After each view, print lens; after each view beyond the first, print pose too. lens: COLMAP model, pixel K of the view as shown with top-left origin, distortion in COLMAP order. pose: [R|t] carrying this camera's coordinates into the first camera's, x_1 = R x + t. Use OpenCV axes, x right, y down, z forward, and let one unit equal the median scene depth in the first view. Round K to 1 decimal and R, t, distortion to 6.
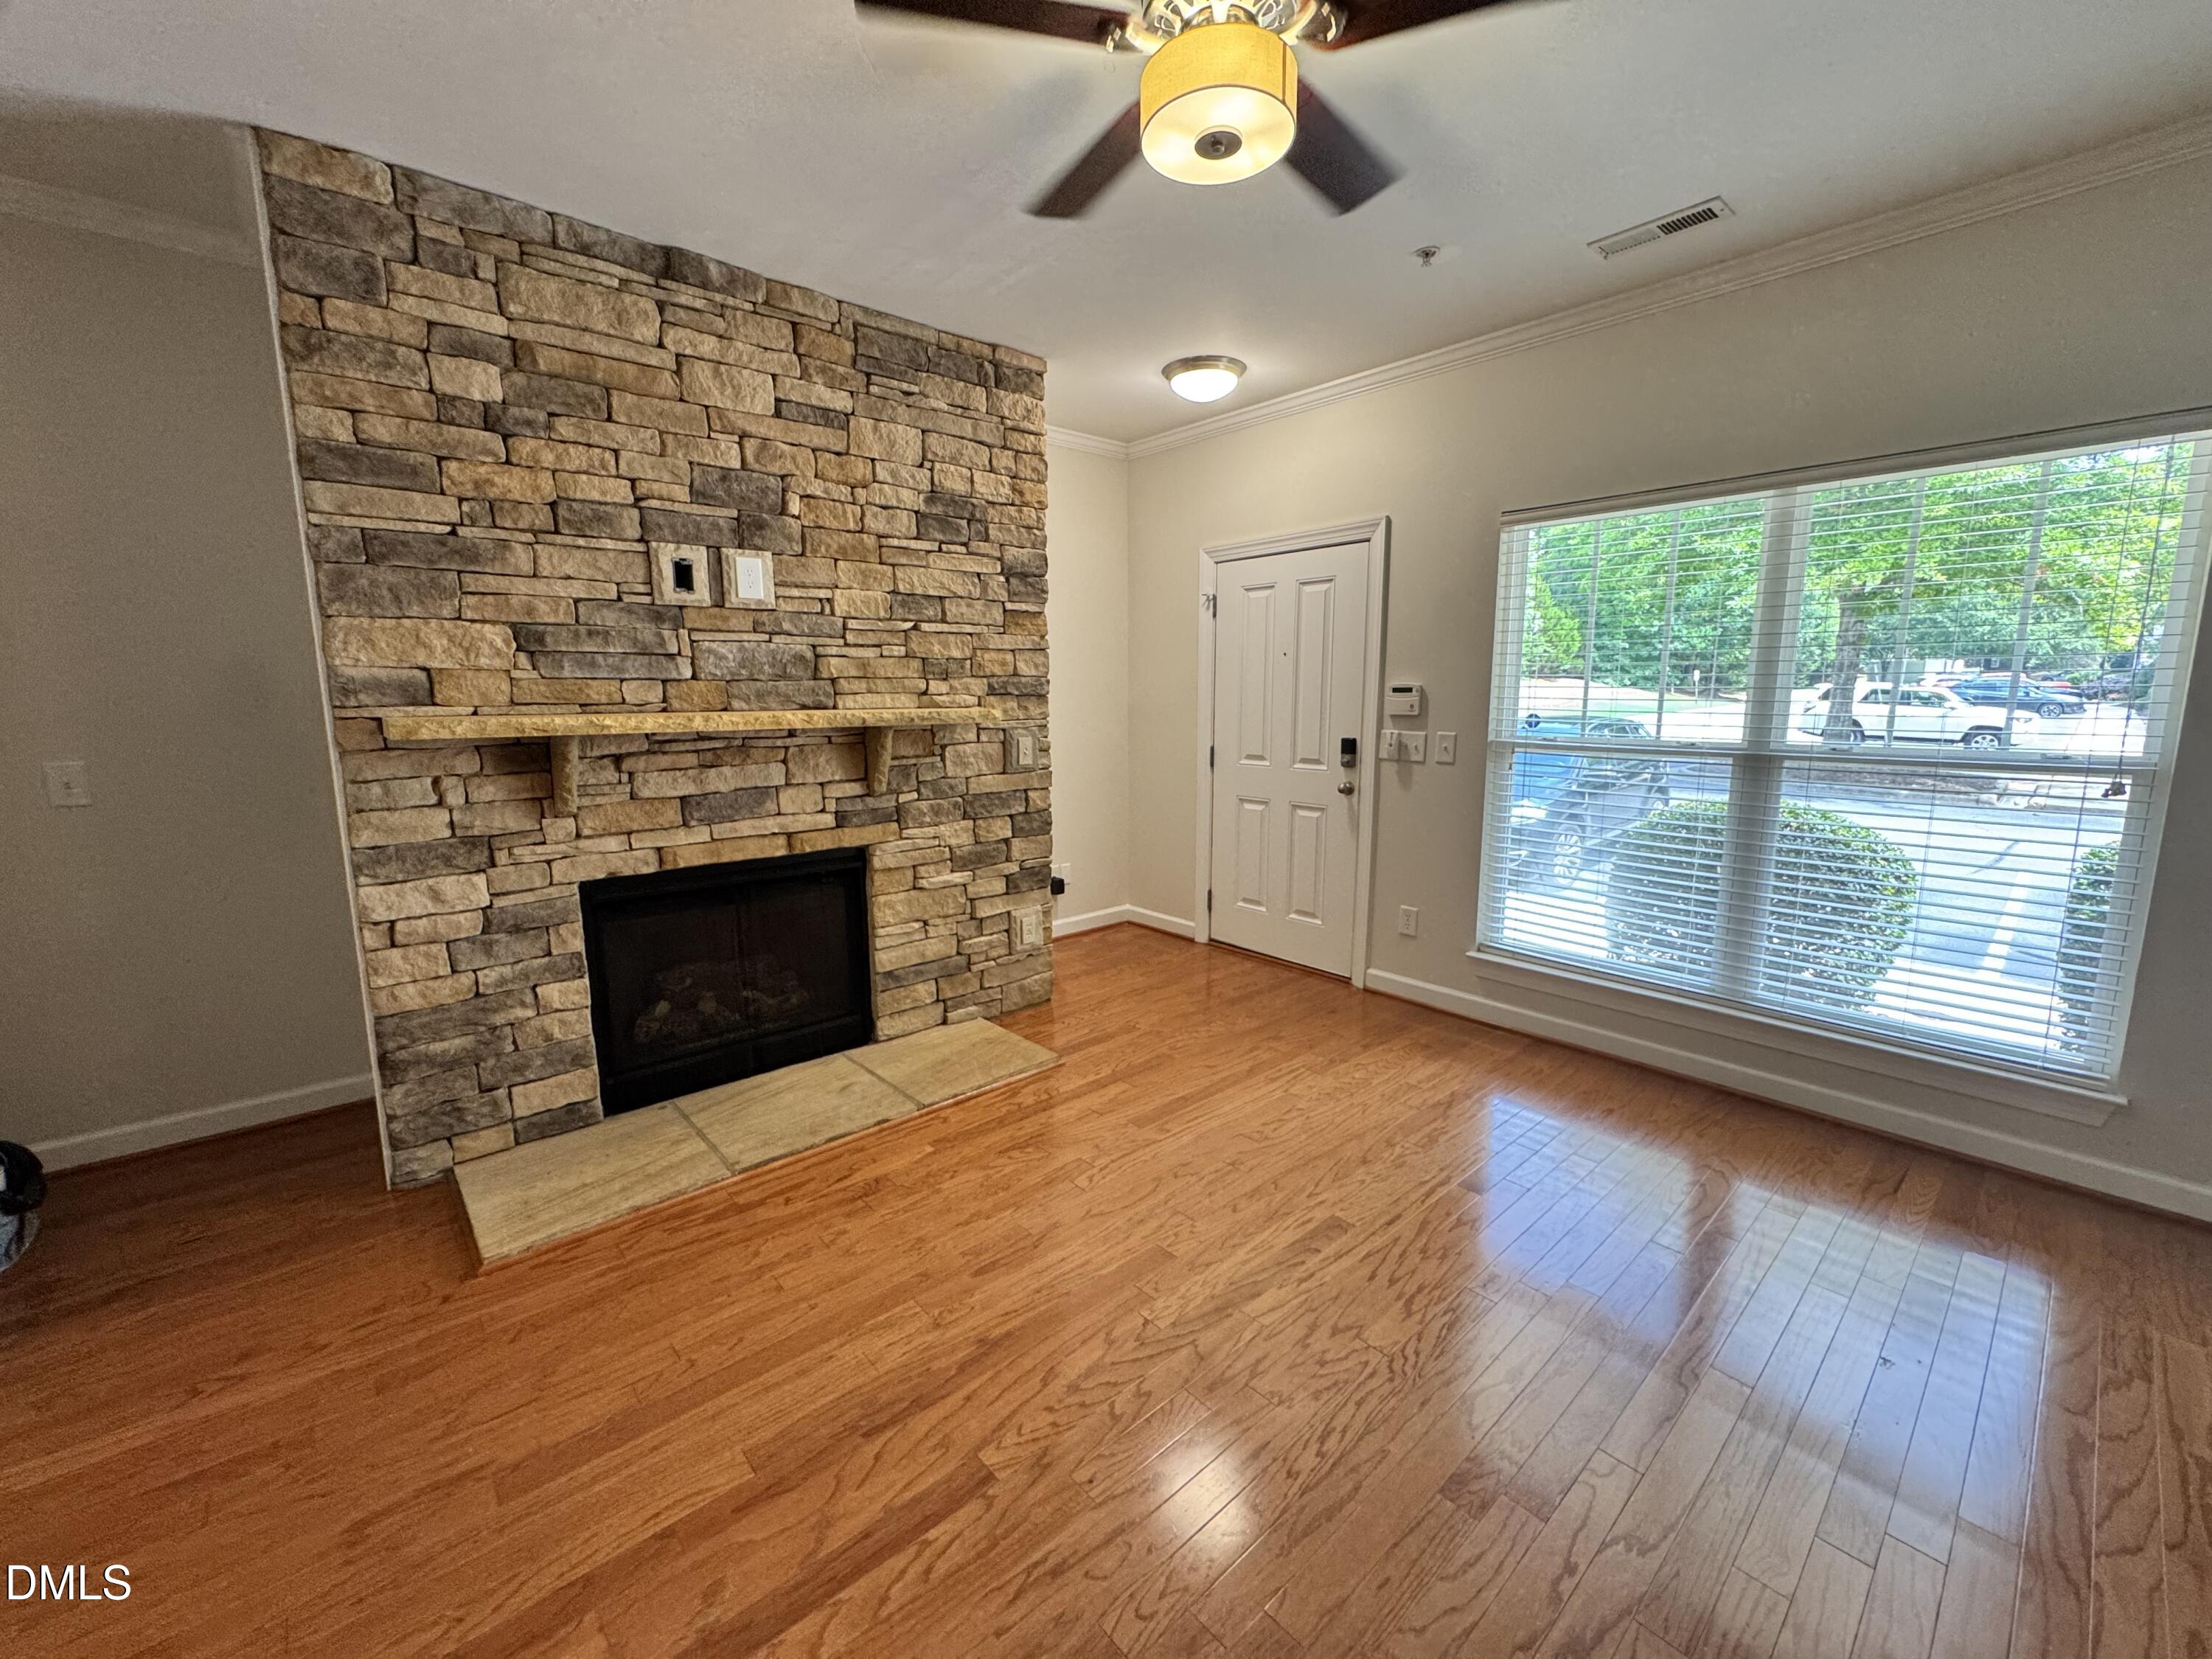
lens RADIAL K [[883.7, 0, 1099.2], [0, 883.7, 823.6], [0, 0, 1]] dist [-0.003613, -0.000366]
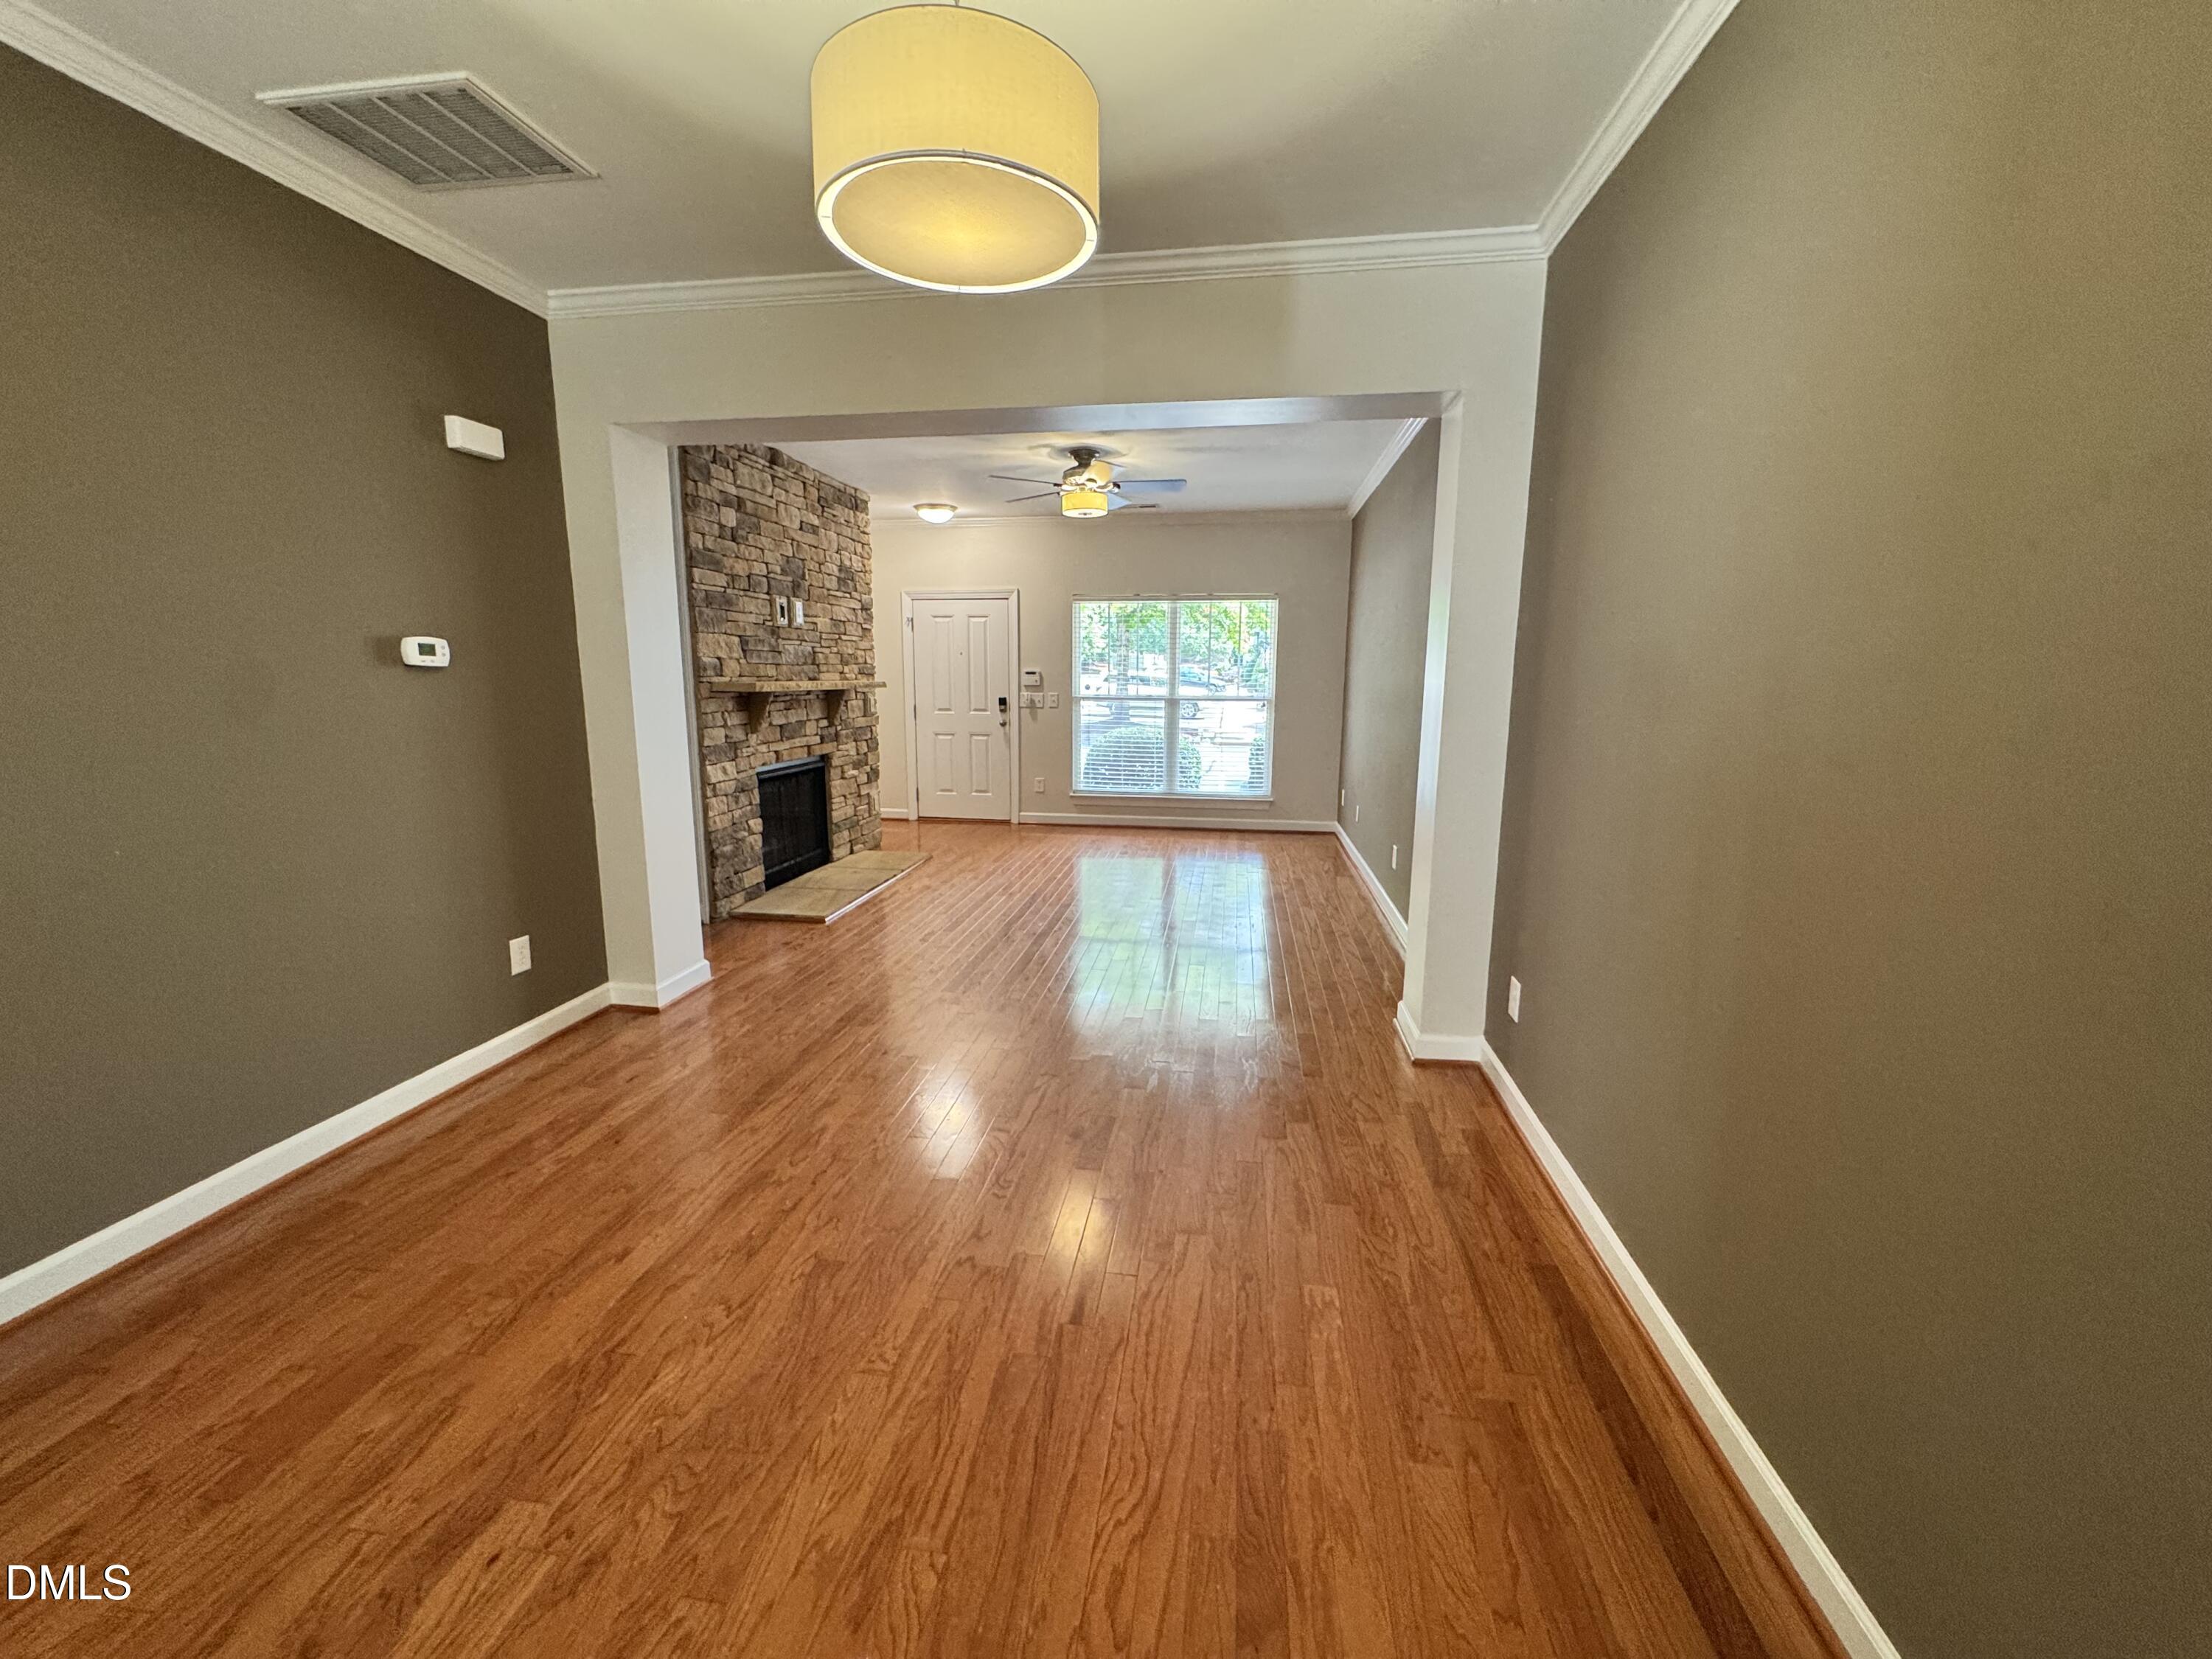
lens RADIAL K [[883.7, 0, 1099.2], [0, 883.7, 823.6], [0, 0, 1]] dist [-0.003613, -0.000366]
pose [[0.764414, -0.098697, 0.637126, -1.204026], [0.086836, 0.994970, 0.049945, 0.149898], [-0.638851, 0.017147, 0.769140, -0.940628]]
